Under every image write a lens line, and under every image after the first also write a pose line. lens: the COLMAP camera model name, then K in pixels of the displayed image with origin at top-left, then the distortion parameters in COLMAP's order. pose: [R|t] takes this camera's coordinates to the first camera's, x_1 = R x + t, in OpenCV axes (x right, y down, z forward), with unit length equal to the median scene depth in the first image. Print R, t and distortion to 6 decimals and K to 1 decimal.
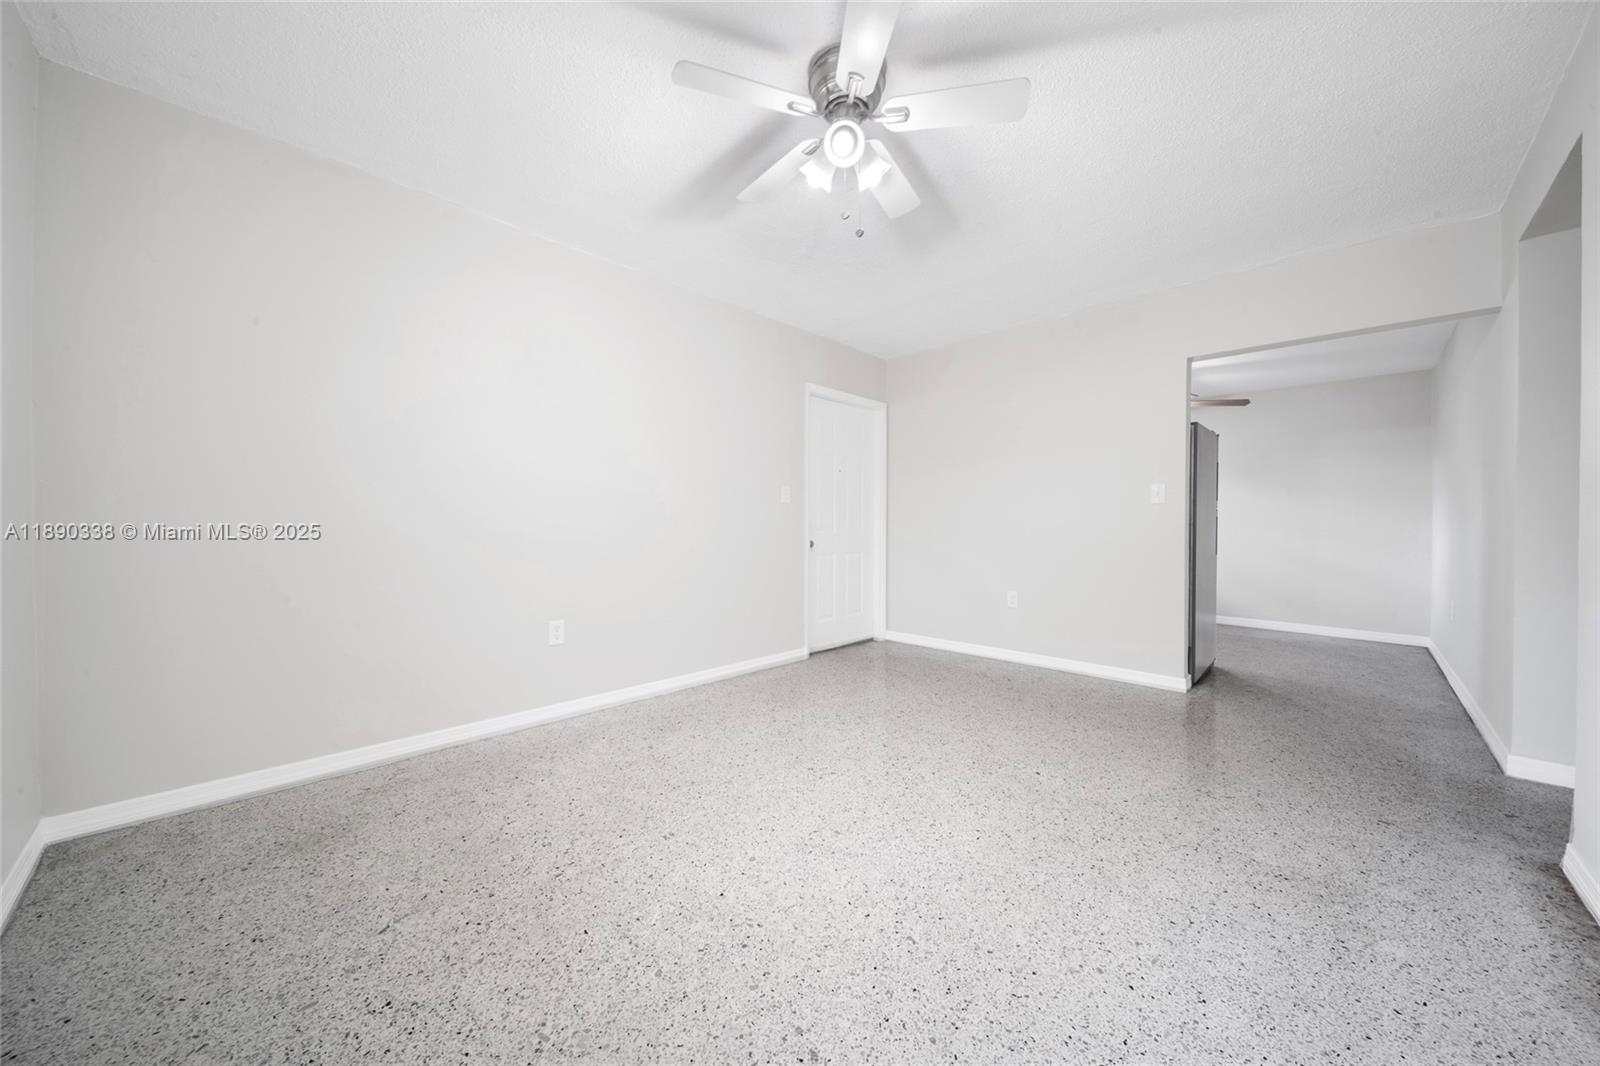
lens RADIAL K [[560.3, 0, 801.3], [0, 560.3, 527.0], [0, 0, 1]] dist [-0.001196, -0.000565]
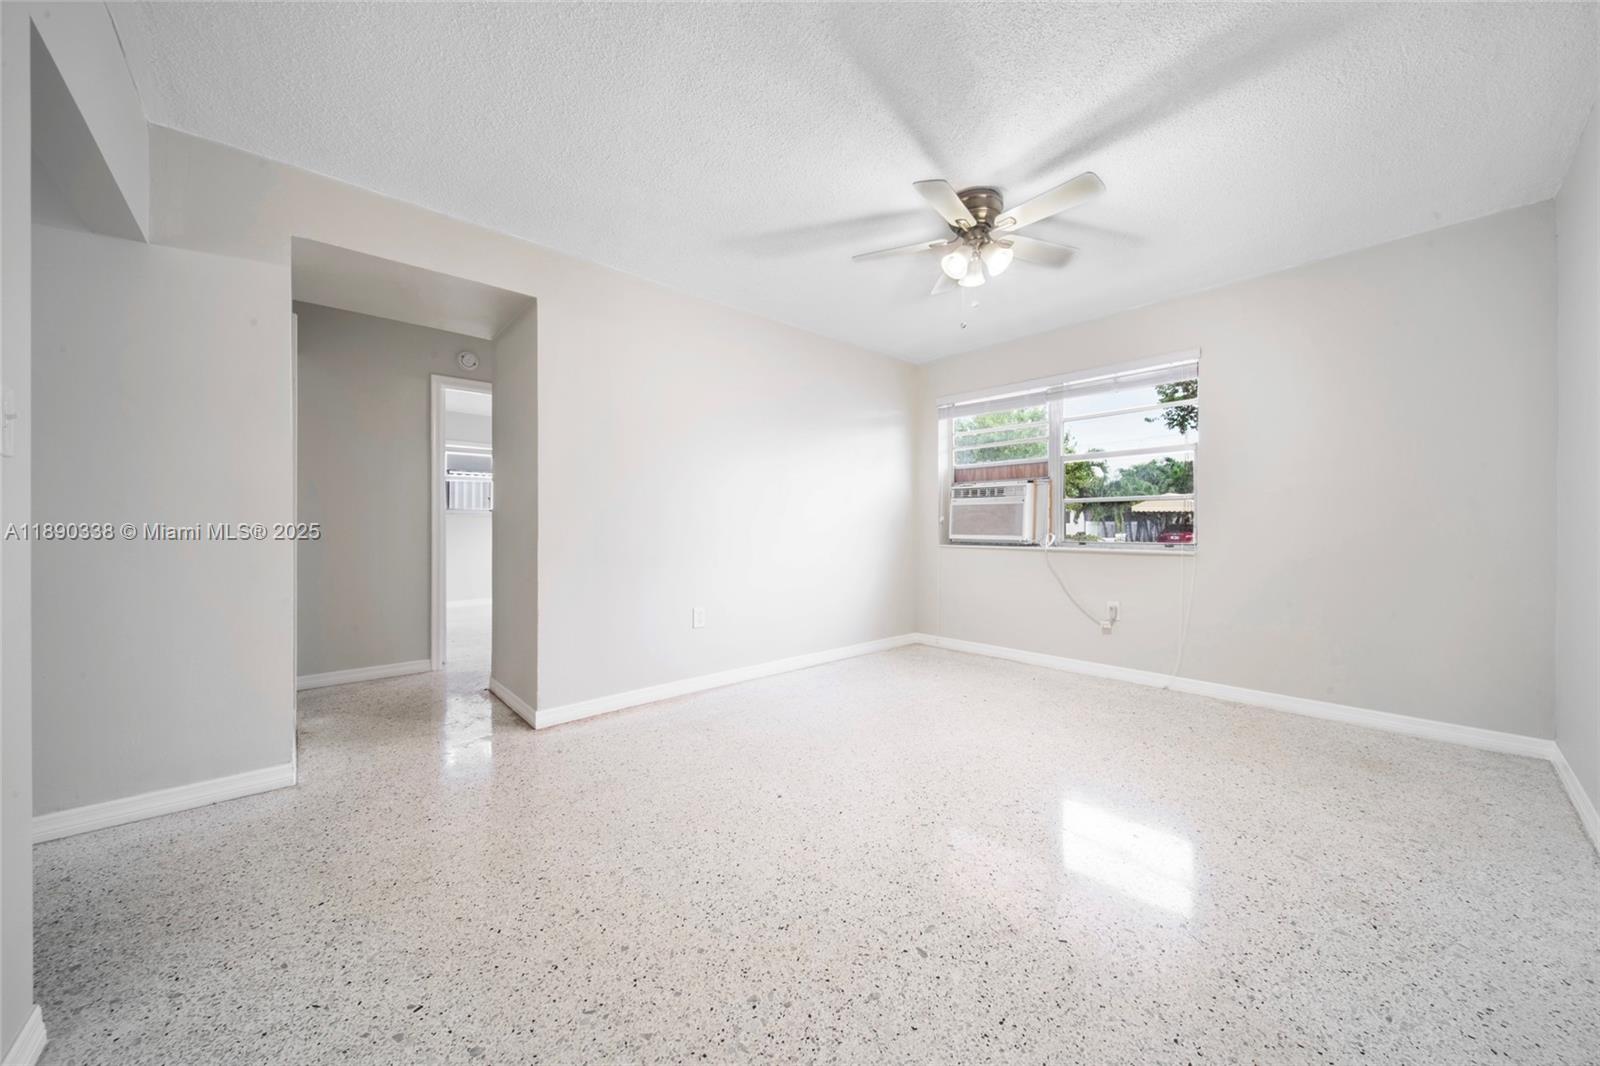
lens RADIAL K [[560.3, 0, 798.9], [0, 560.3, 529.1], [0, 0, 1]] dist [-0.001196, -0.000565]
pose [[-0.997722, -0.003905, 0.067341, 0.324932], [-0.002951, 0.999894, 0.014273, -0.014599], [-0.067390, 0.014042, -0.997628, 1.886663]]
